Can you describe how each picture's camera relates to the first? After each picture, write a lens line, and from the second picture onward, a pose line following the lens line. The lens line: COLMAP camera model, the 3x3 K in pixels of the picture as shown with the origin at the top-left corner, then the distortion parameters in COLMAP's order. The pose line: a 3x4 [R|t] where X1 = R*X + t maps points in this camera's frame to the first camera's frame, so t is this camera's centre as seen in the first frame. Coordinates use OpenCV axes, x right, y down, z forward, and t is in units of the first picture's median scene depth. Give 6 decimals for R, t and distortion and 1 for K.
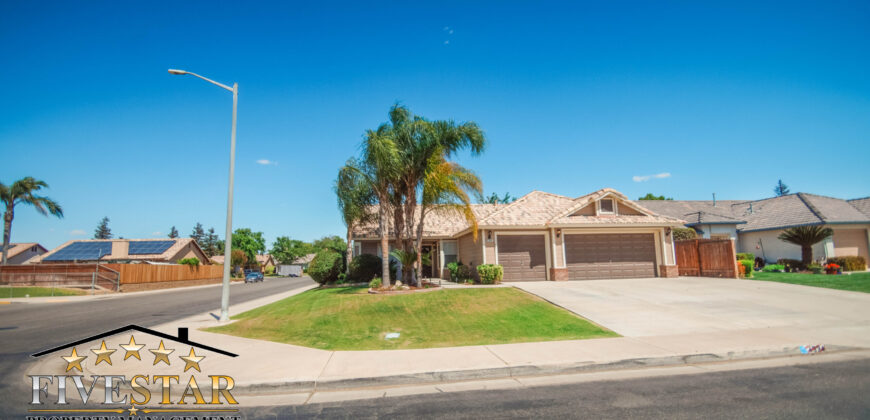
lens RADIAL K [[381.0, 0, 433.9], [0, 381.0, 211.0], [0, 0, 1]] dist [0.001514, 0.000115]
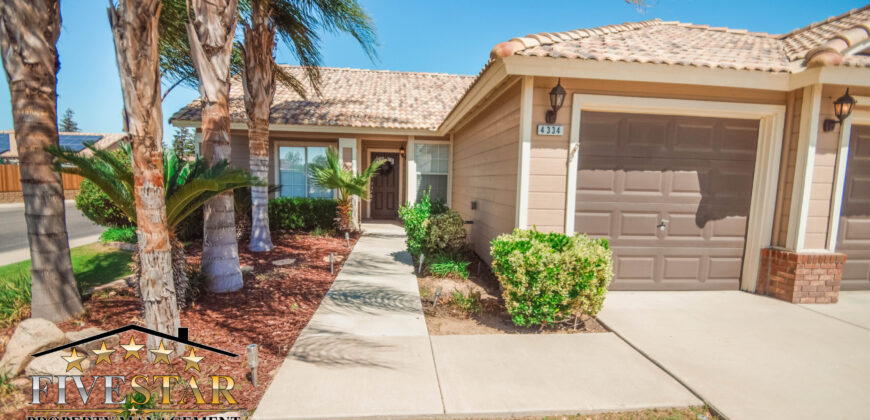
lens RADIAL K [[381.0, 0, 436.9], [0, 381.0, 212.5], [0, 0, 1]] dist [0.001514, 0.000115]
pose [[0.998357, 0.048513, -0.030487, 0.082706], [-0.040307, 0.972807, 0.228084, 0.075314], [0.040723, -0.226481, 0.973164, 0.741832]]
